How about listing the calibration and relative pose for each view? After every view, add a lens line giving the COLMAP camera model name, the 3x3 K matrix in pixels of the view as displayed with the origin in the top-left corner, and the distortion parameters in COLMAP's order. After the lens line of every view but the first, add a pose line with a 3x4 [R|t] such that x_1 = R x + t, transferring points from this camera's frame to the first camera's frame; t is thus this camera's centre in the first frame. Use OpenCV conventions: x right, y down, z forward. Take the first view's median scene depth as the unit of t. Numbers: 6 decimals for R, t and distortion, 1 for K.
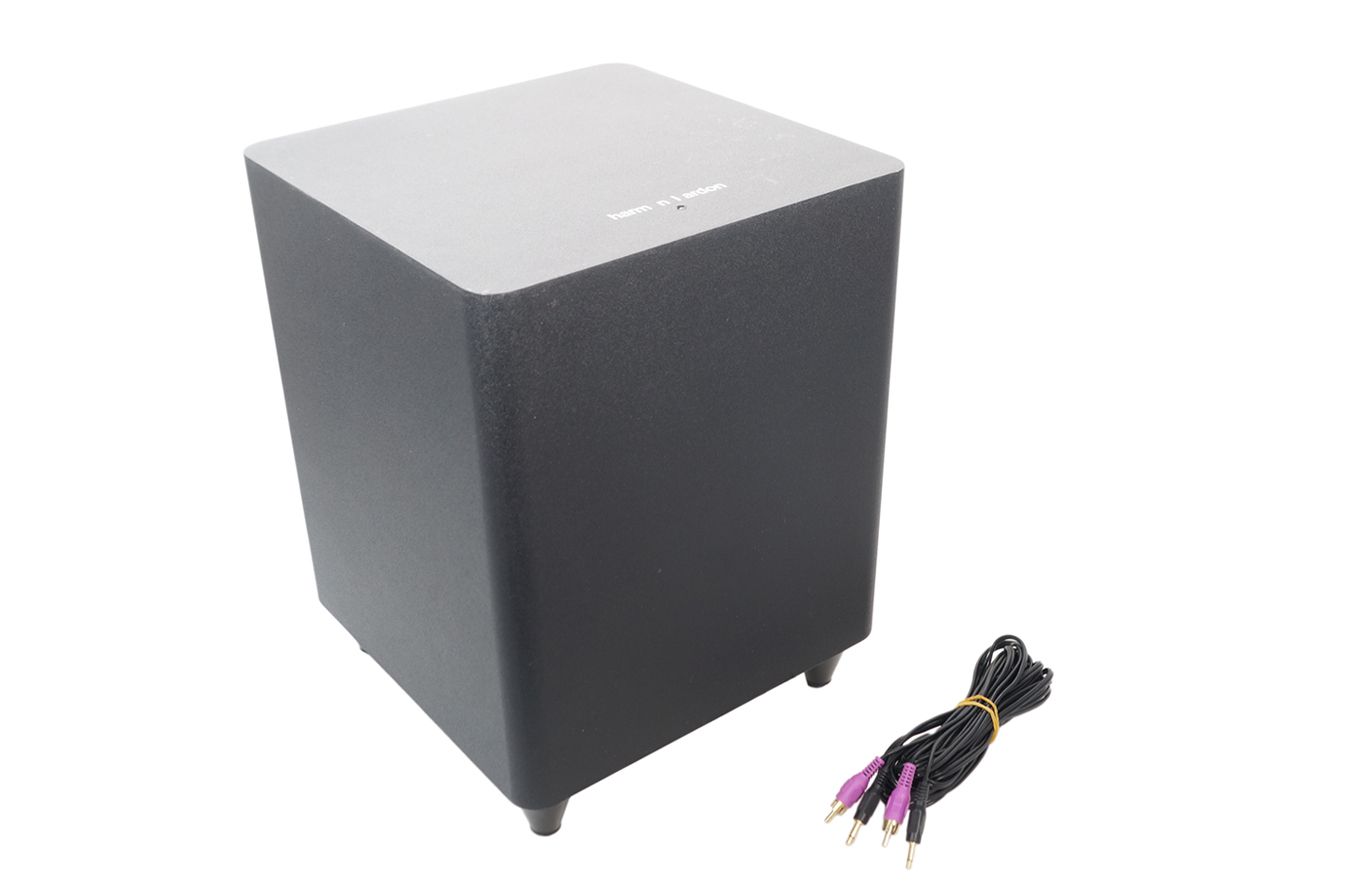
lens RADIAL K [[1397.3, 0, 671.4], [0, 1397.3, 443.8], [0, 0, 1]] dist [0.011020, 0.000000]
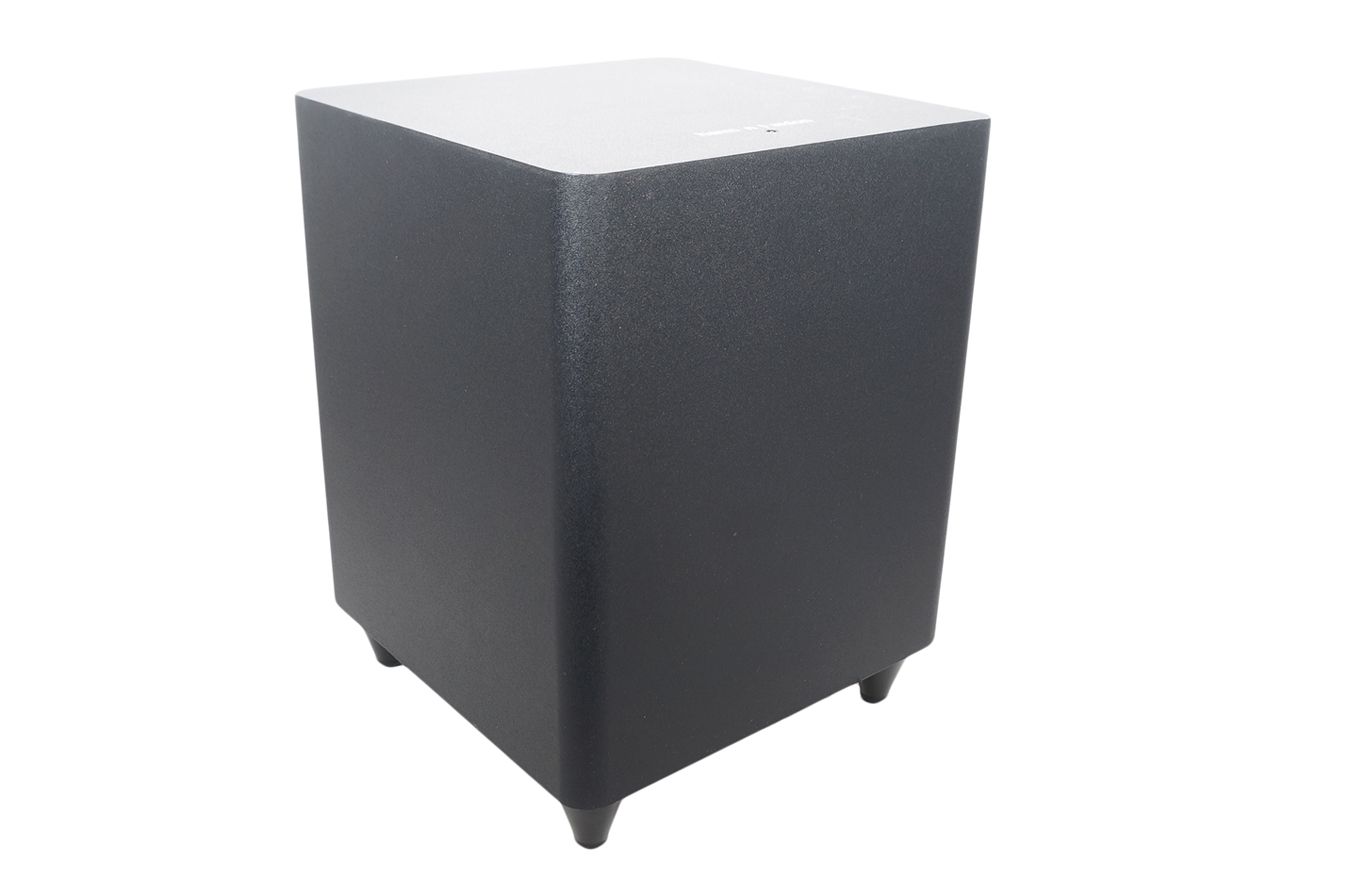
lens RADIAL K [[1289.5, 0, 674.9], [0, 1289.5, 448.5], [0, 0, 1]] dist [-0.098538, 0.000000]
pose [[0.998366, 0.020521, 0.053326, -0.099462], [-0.013397, 0.991336, -0.130669, 0.155488], [-0.055545, 0.129741, 0.989991, 0.184175]]
